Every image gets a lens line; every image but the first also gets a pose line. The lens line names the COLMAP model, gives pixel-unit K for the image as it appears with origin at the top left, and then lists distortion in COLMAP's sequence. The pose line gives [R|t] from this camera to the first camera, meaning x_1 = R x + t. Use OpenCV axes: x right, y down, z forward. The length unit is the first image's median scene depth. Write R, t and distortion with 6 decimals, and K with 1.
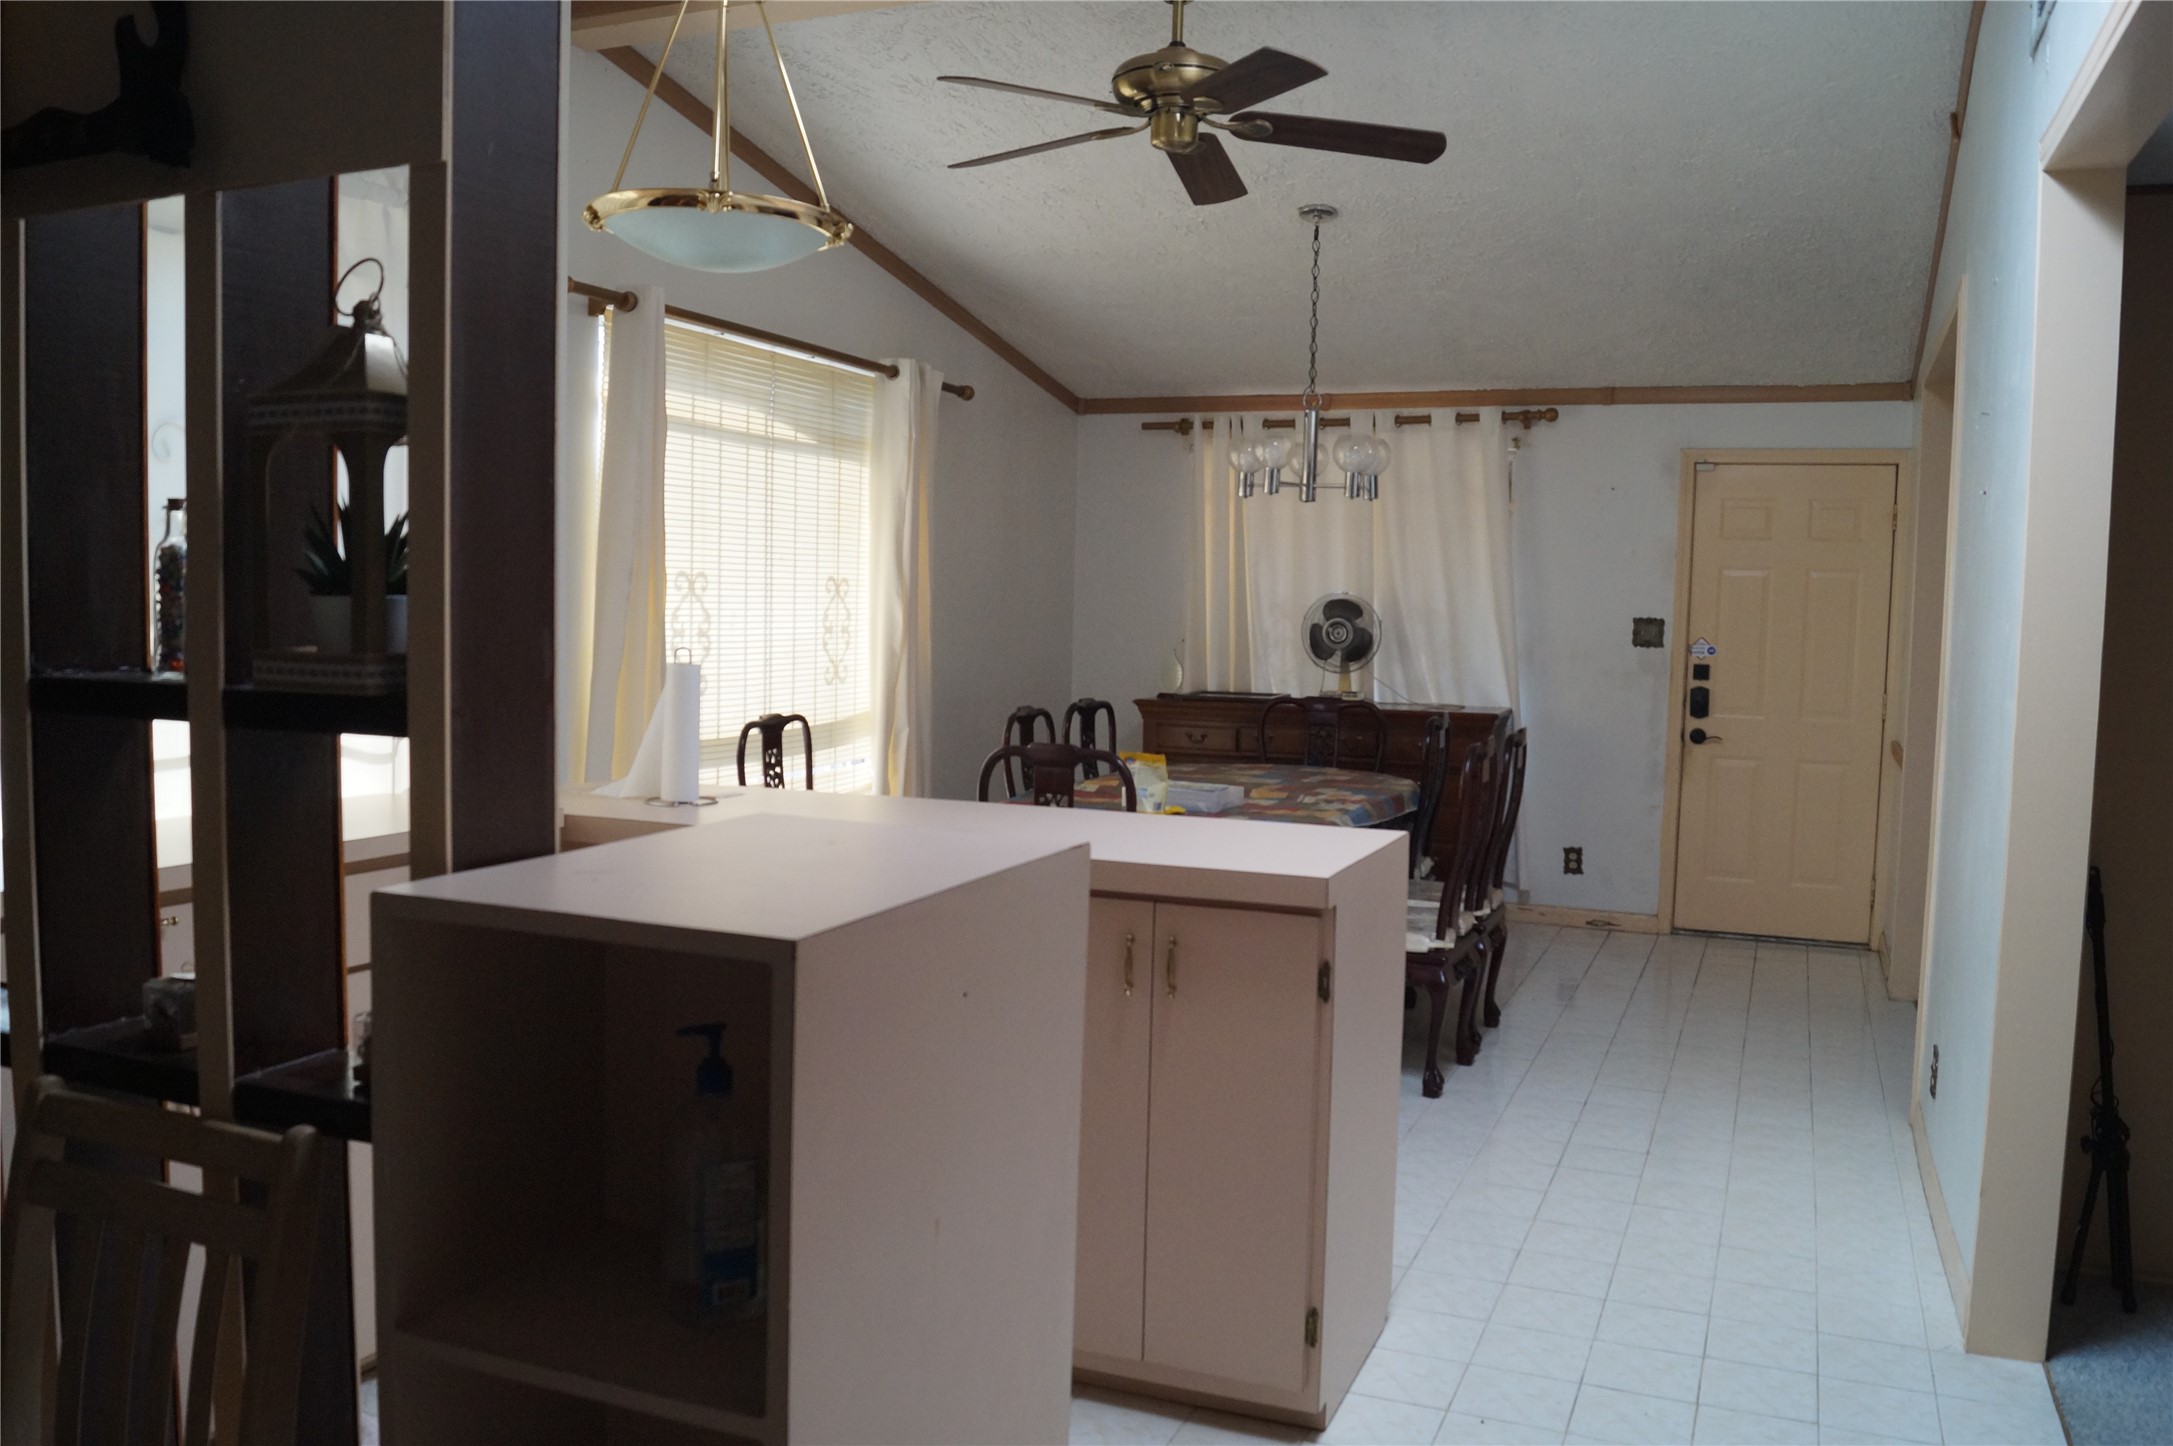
lens RADIAL K [[1709.3, 0, 1078.1], [0, 1709.3, 718.5], [0, 0, 1]] dist [-0.085726, 0.017196]
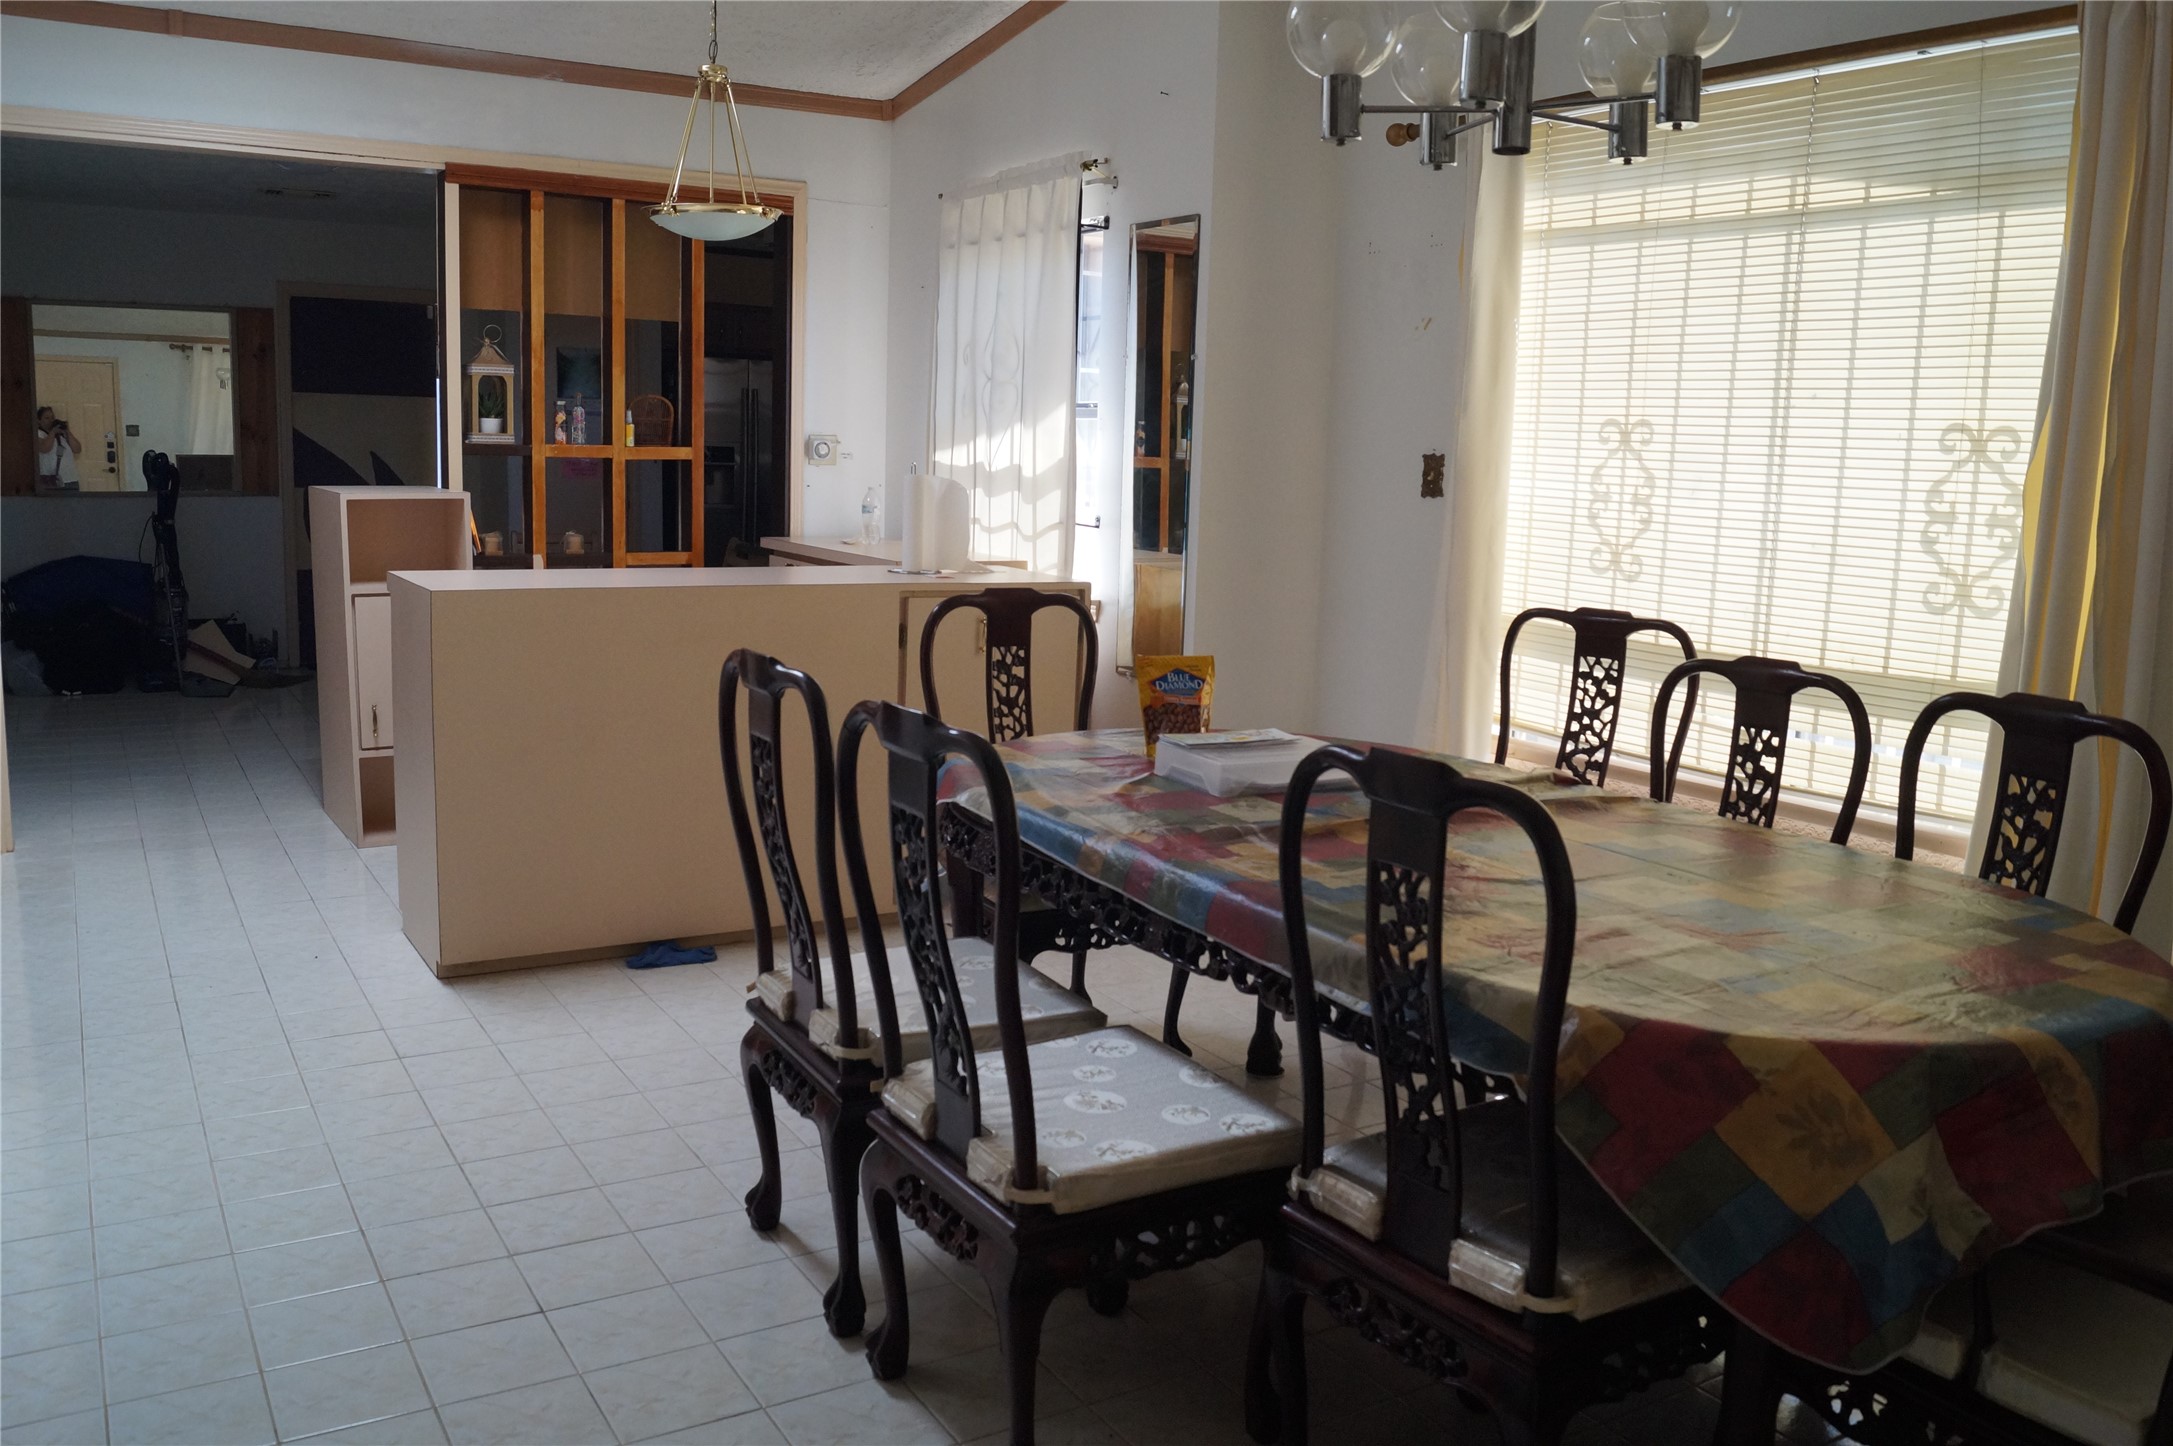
lens RADIAL K [[1709.3, 0, 1081.5], [0, 1709.3, 721.2], [0, 0, 1]] dist [-0.085726, 0.017196]
pose [[-0.578379, 0.089005, -0.810898, 0.524107], [-0.101173, 0.978529, 0.179567, -0.061357], [0.809470, 0.185899, -0.556956, 1.184571]]
